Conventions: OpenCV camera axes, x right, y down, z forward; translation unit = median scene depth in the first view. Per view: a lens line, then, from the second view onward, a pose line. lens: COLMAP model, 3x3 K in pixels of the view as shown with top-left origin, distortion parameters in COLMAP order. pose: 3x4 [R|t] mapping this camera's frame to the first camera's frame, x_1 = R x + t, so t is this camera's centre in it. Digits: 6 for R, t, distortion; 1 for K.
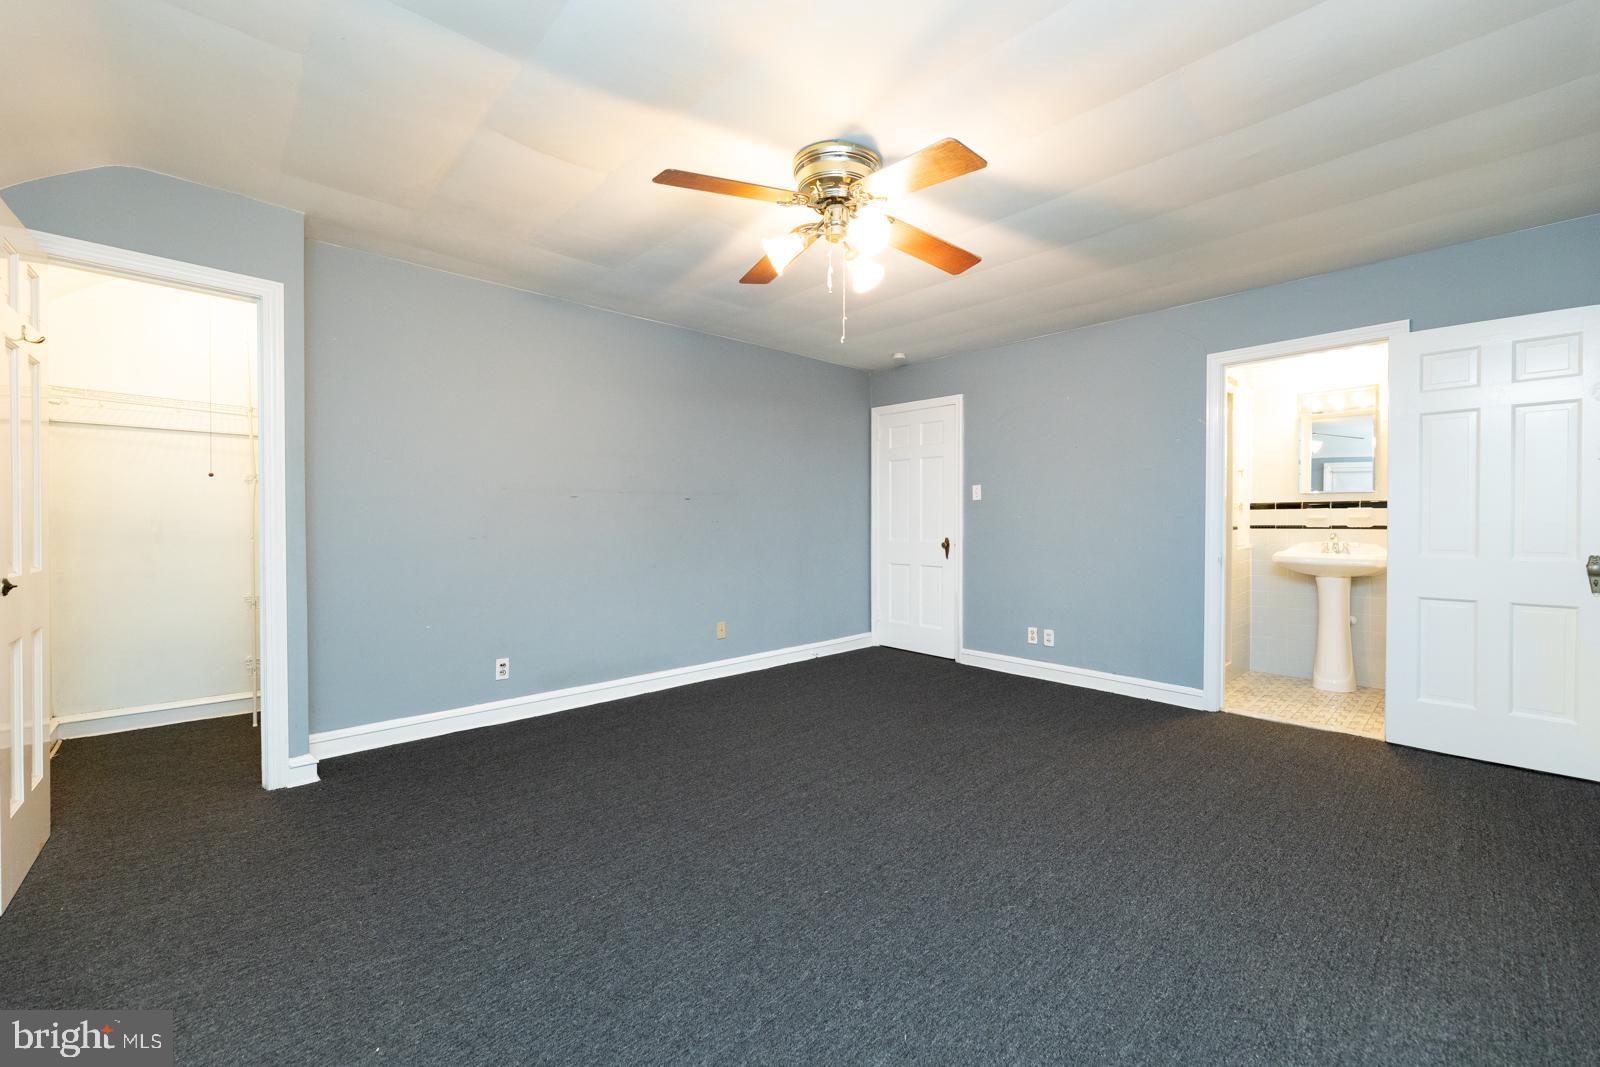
lens RADIAL K [[649.9, 0, 802.0], [0, 649.9, 529.5], [0, 0, 1]] dist [0.001563, 0.000092]
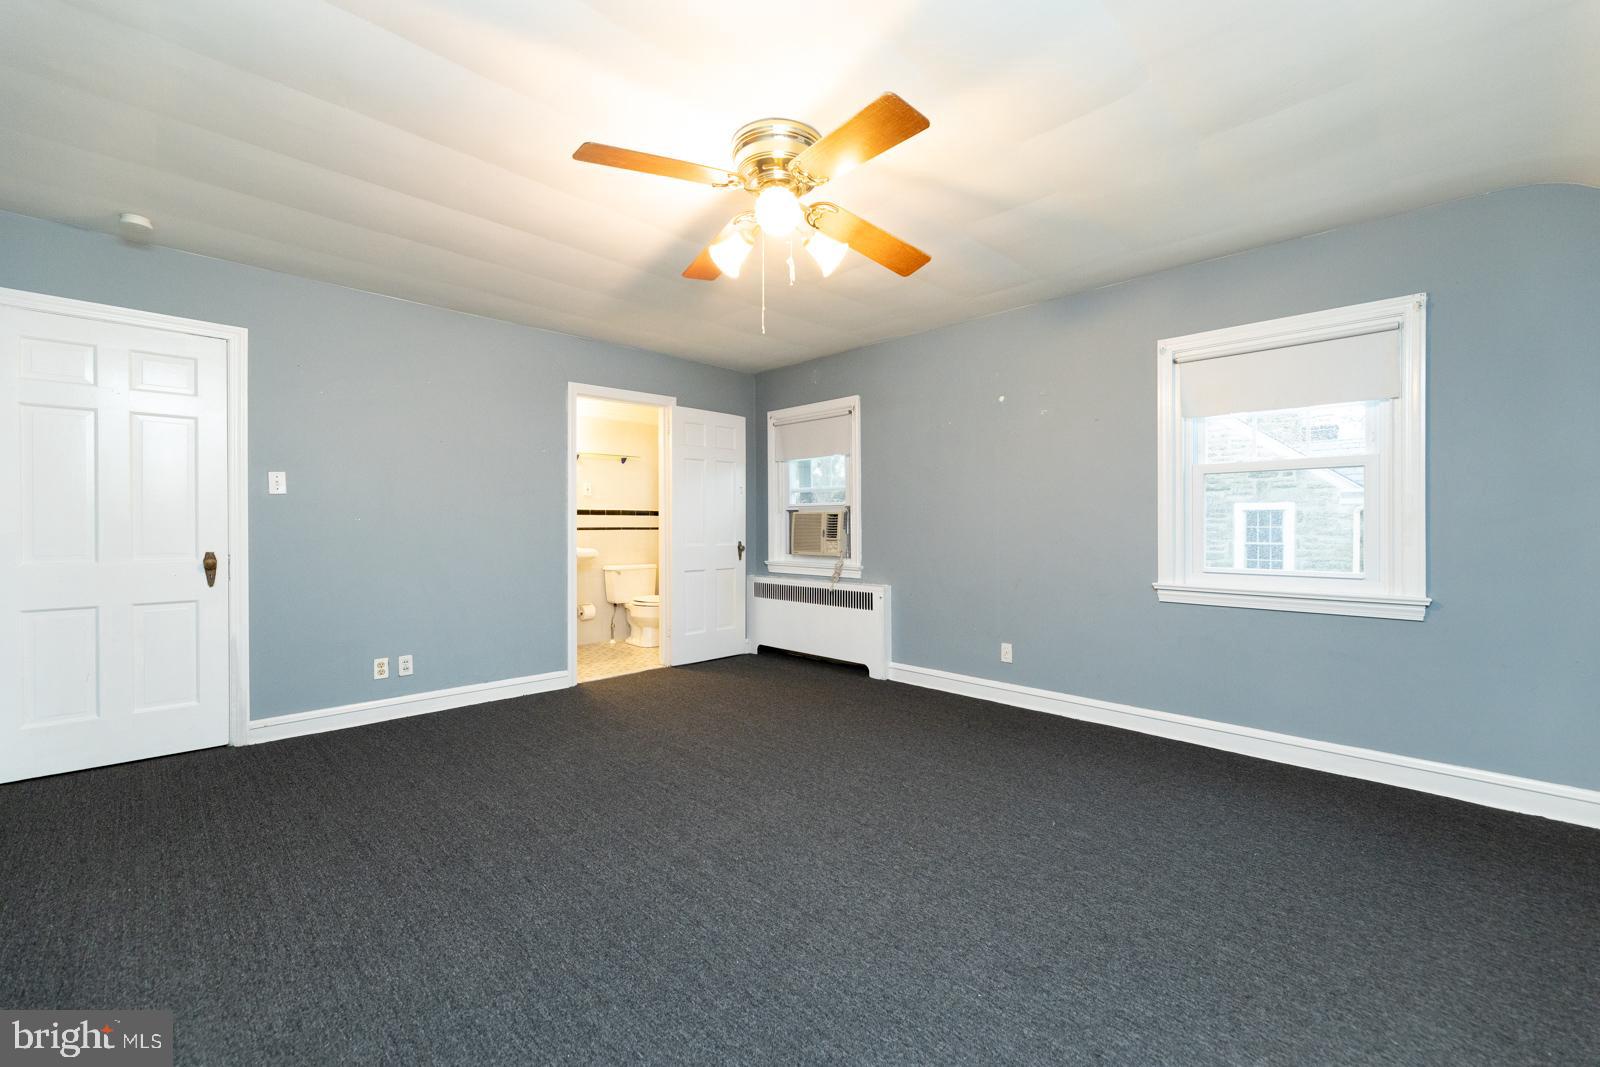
lens RADIAL K [[649.9, 0, 802.0], [0, 649.9, 529.5], [0, 0, 1]] dist [0.001563, 0.000092]
pose [[-0.034919, -0.009061, 0.999349, -0.586107], [0.015089, 0.999840, 0.009593, -0.008965], [-0.999276, 0.015414, -0.034777, 0.655716]]
